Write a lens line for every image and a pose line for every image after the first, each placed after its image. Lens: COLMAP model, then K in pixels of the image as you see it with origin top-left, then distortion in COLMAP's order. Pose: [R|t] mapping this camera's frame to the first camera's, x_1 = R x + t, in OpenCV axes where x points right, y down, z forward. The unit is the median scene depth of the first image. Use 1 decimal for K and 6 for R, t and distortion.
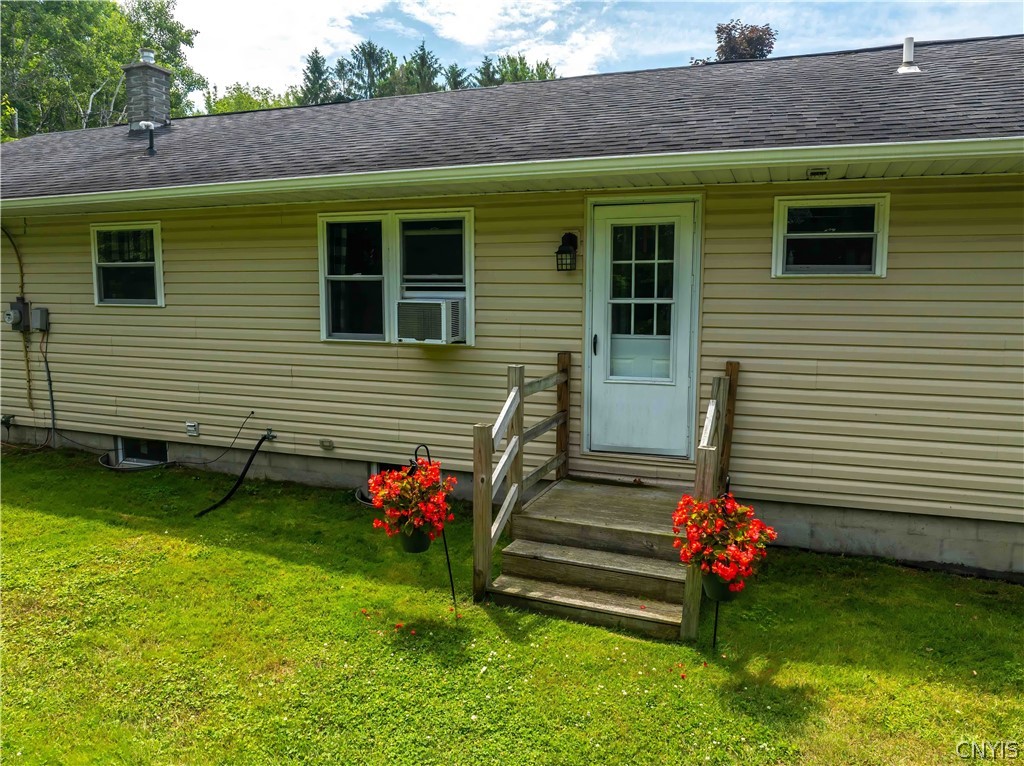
lens RADIAL K [[717.8, 0, 512.0], [0, 717.8, 383.0], [0, 0, 1]] dist [-0.030525, -0.001865]
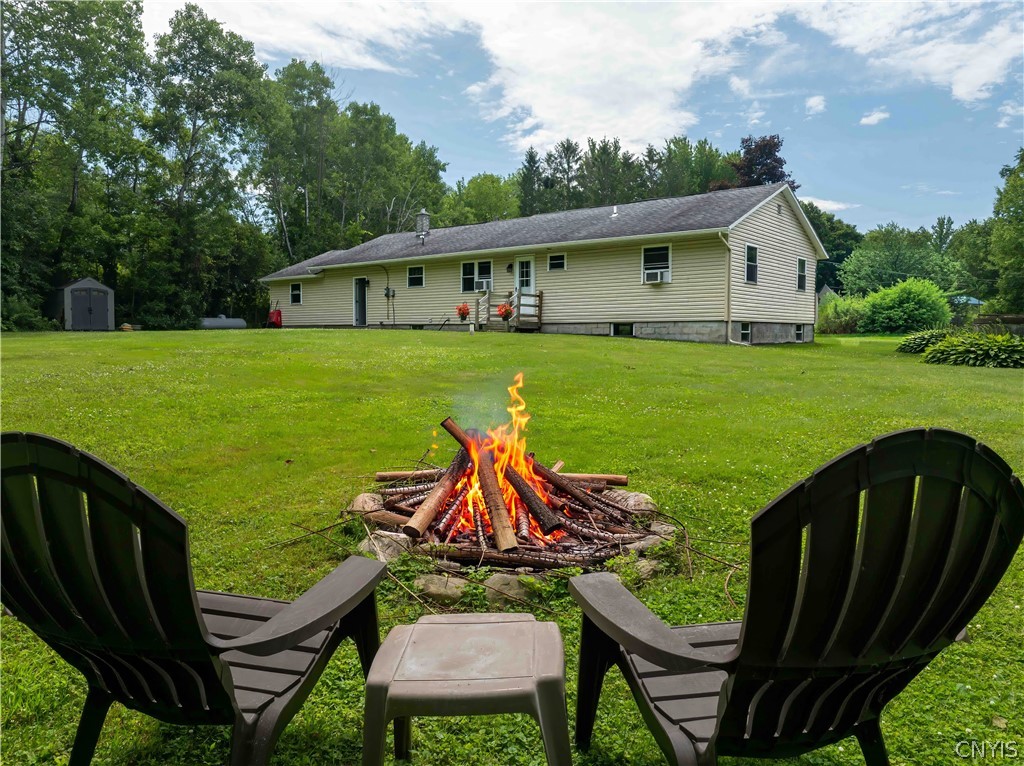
lens RADIAL K [[717.8, 0, 512.0], [0, 717.8, 383.0], [0, 0, 1]] dist [-0.030525, -0.001865]
pose [[0.944955, 0.020549, -0.326554, 1.306295], [-0.040938, 0.997609, -0.055689, 0.646127], [0.324629, 0.065992, 0.943537, -2.611809]]
